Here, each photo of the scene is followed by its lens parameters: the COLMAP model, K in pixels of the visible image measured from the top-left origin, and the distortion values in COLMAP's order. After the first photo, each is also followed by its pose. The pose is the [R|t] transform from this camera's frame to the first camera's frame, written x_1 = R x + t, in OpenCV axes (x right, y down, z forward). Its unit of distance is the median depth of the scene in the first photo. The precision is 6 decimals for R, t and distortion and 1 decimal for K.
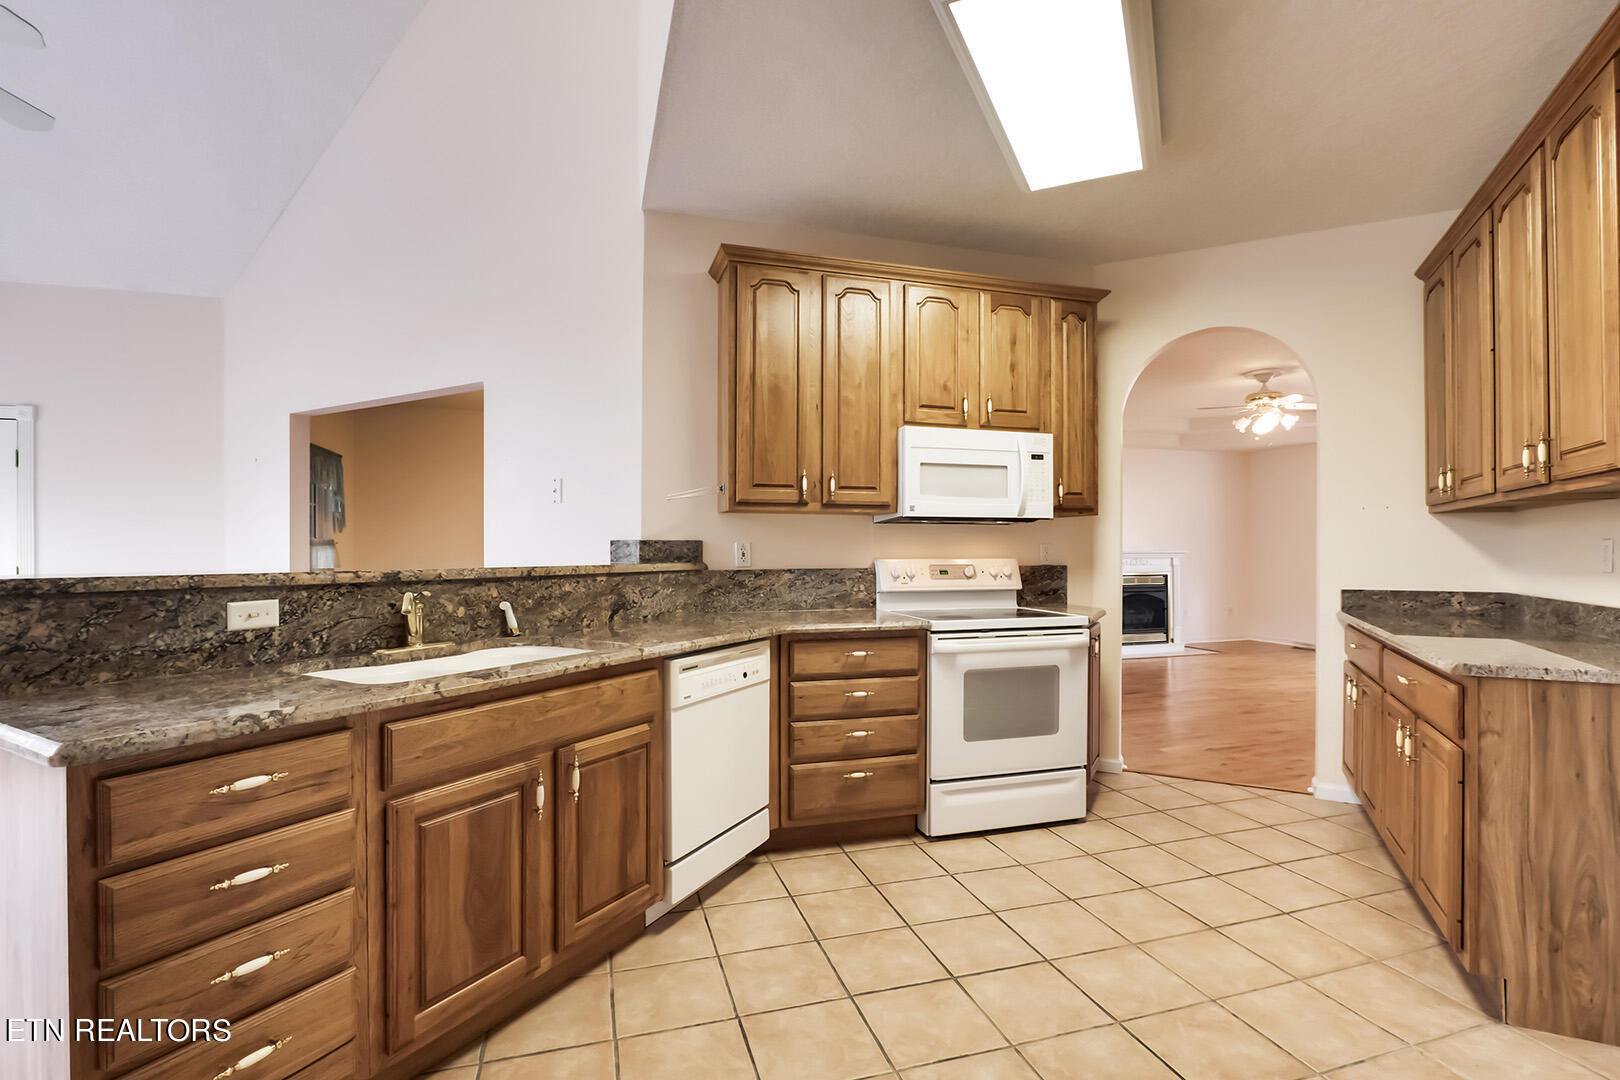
lens RADIAL K [[754.2, 0, 815.5], [0, 754.2, 552.3], [0, 0, 1]] dist [-0.022269, 0.001578]
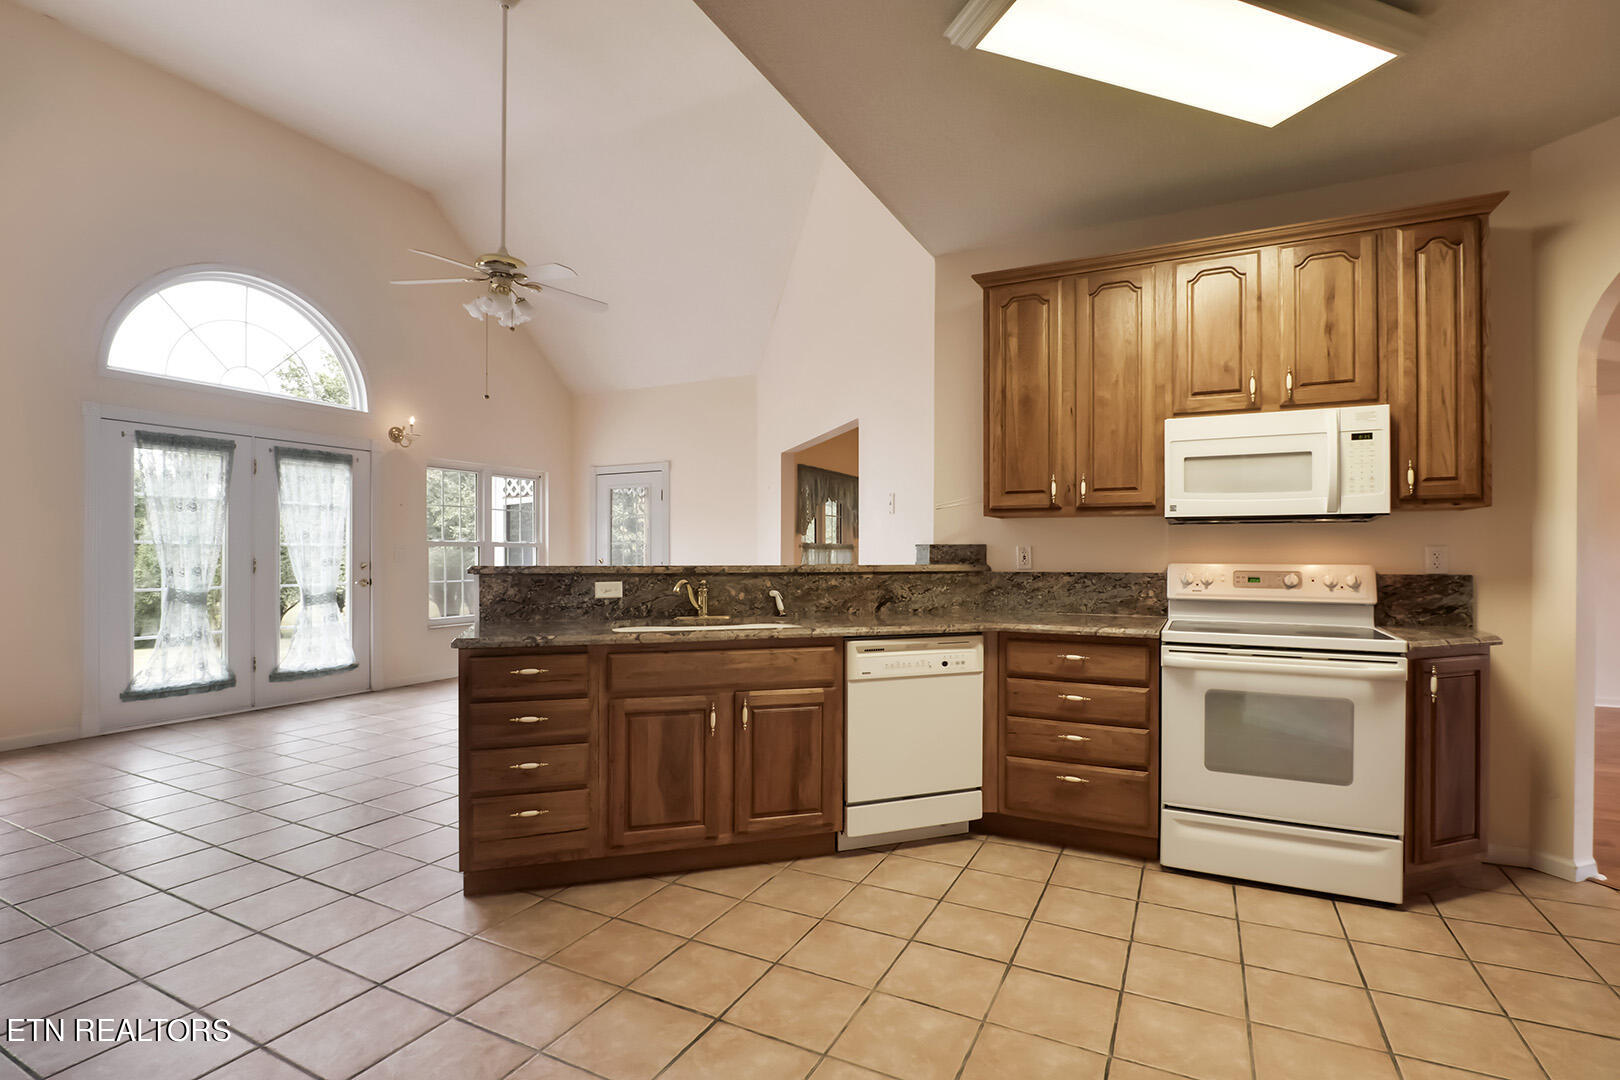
lens RADIAL K [[769.5, 0, 811.4], [0, 769.5, 551.5], [0, 0, 1]] dist [-0.022798, 0.000677]
pose [[0.717471, 0.000984, -0.696587, 0.484469], [-0.004016, 0.999988, -0.002723, -0.001372], [0.696576, 0.004751, 0.717467, 0.028302]]
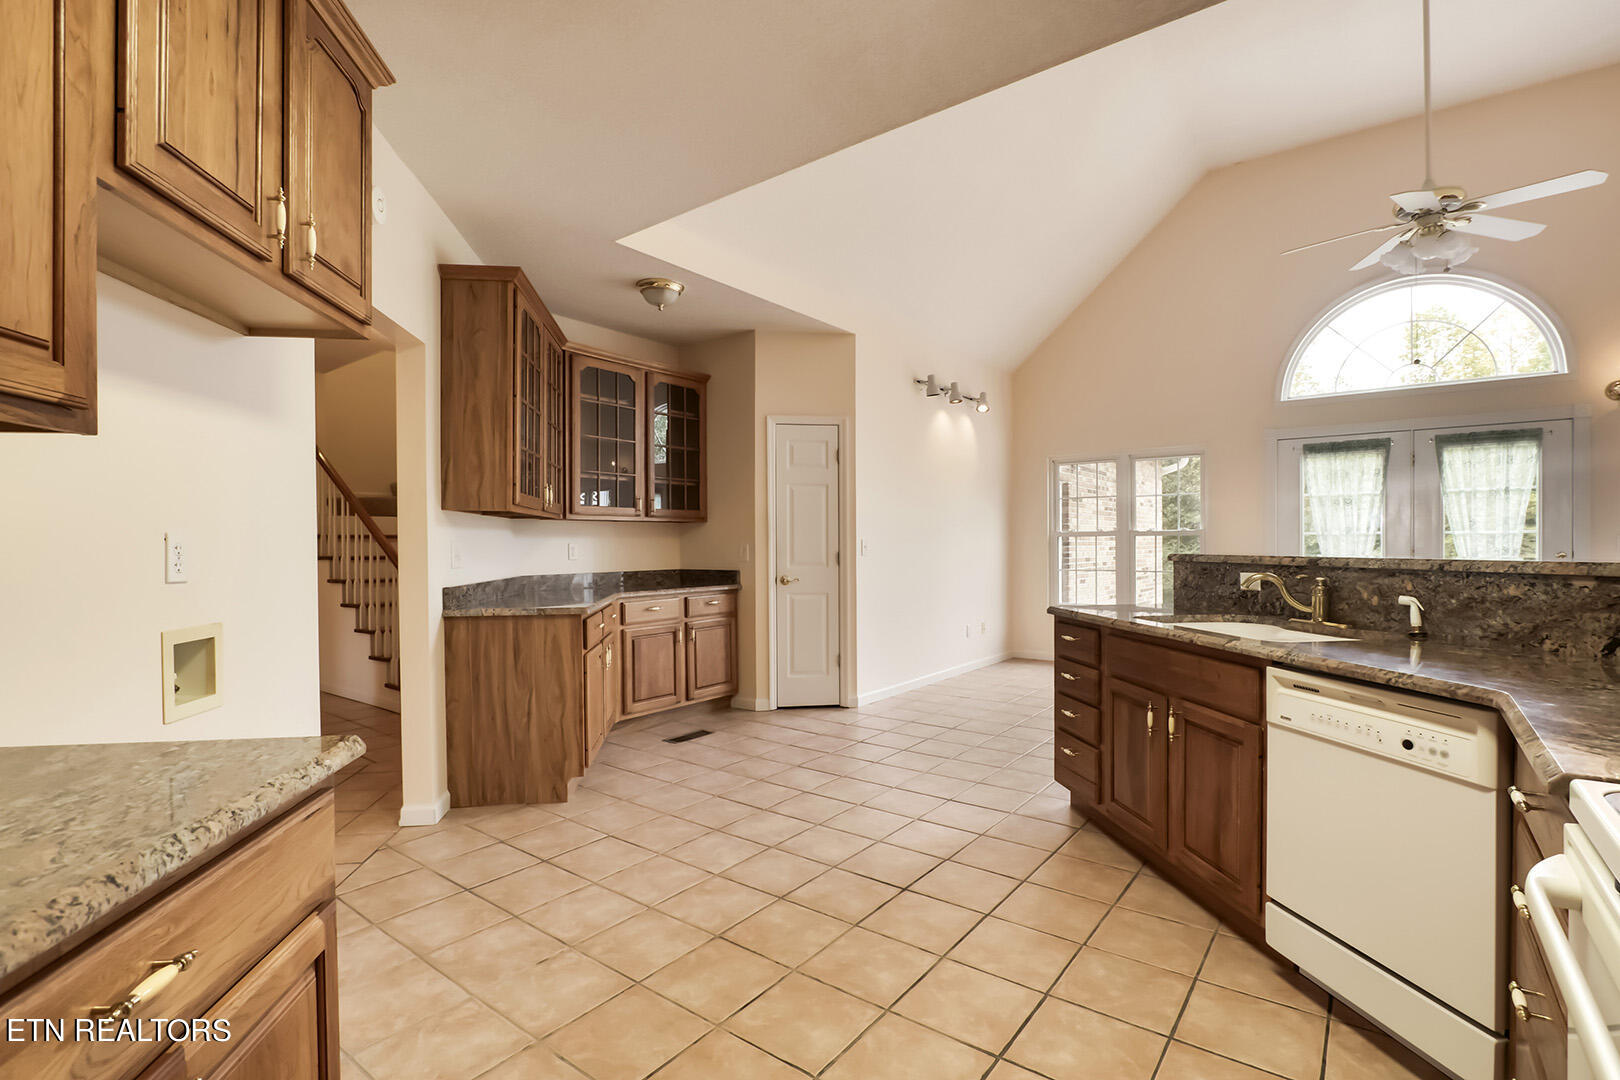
lens RADIAL K [[754.2, 0, 815.5], [0, 754.2, 552.3], [0, 0, 1]] dist [-0.022269, 0.001578]
pose [[-0.813318, 0.011382, -0.581708, 0.550291], [0.004743, 0.999905, 0.012933, -0.002186], [0.581800, 0.007760, -0.813295, 1.034746]]
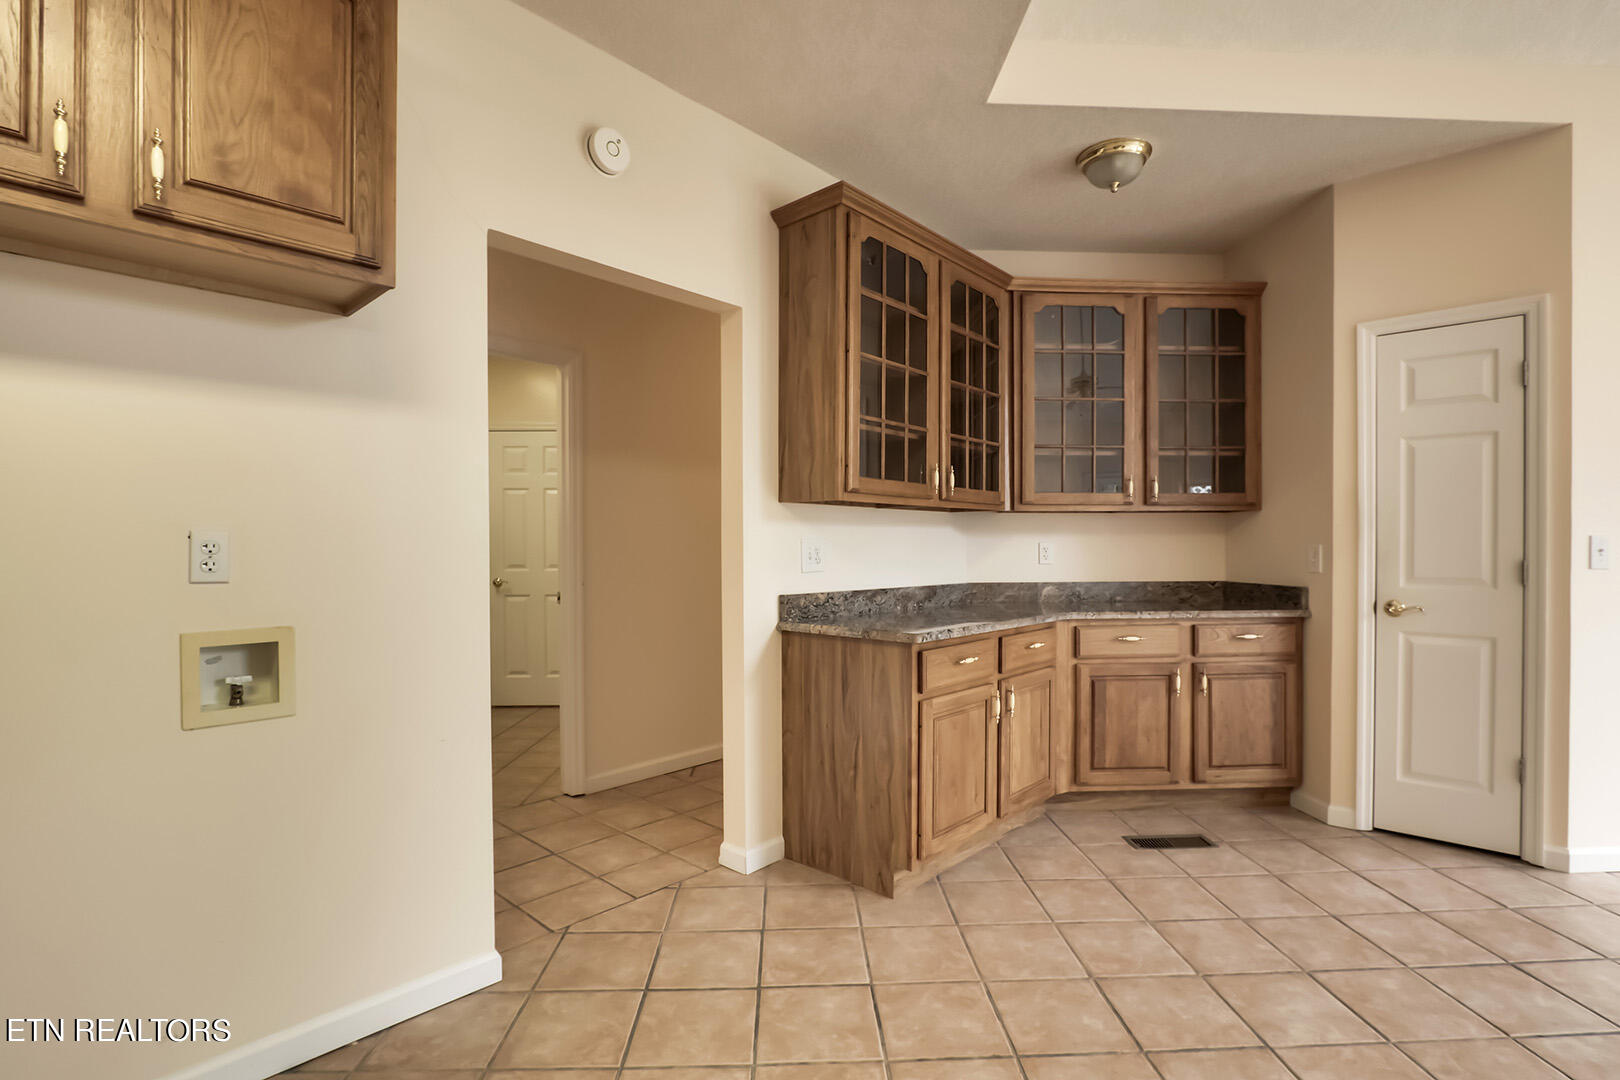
lens RADIAL K [[754.2, 0, 815.5], [0, 754.2, 552.3], [0, 0, 1]] dist [-0.022269, 0.001578]
pose [[-0.966253, -0.000630, 0.257595, 0.080807], [0.002099, 0.999945, 0.010318, -0.000727], [-0.257587, 0.010511, -0.966198, 0.715878]]
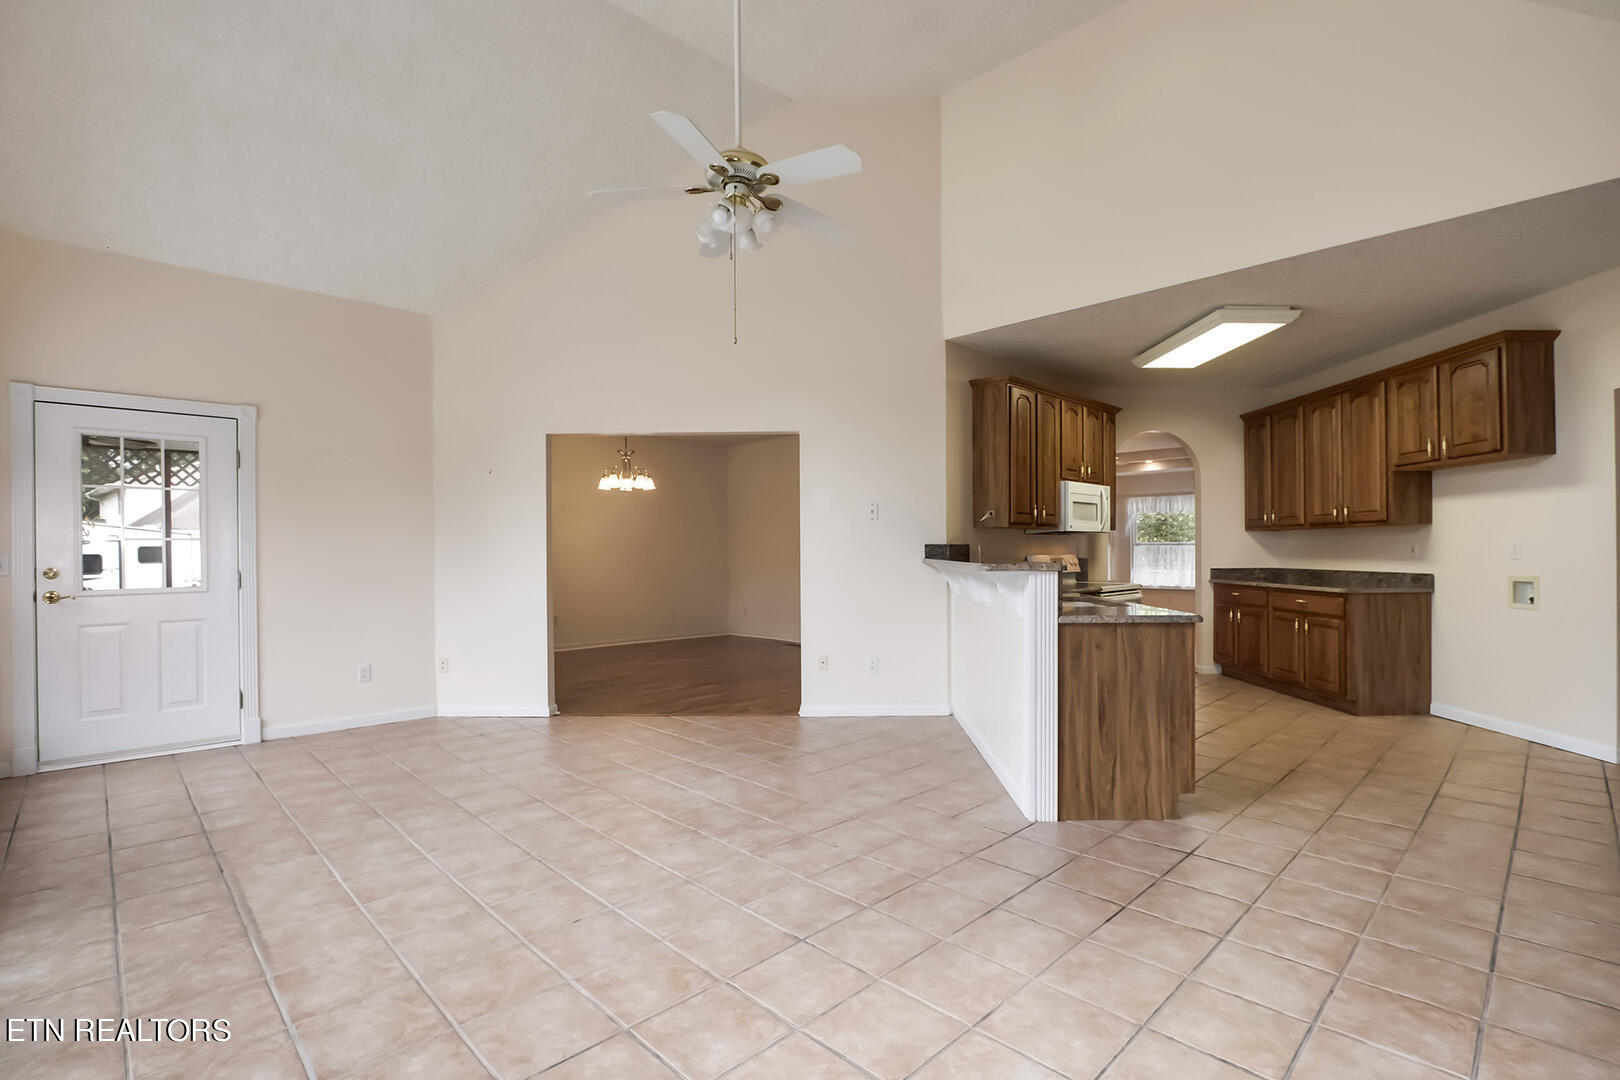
lens RADIAL K [[754.2, 0, 815.5], [0, 754.2, 552.3], [0, 0, 1]] dist [-0.022269, 0.001578]
pose [[0.885505, -0.005890, 0.464592, -1.321388], [0.007155, 0.999974, -0.000959, 0.000765], [-0.464574, 0.004174, 0.885524, -0.331788]]
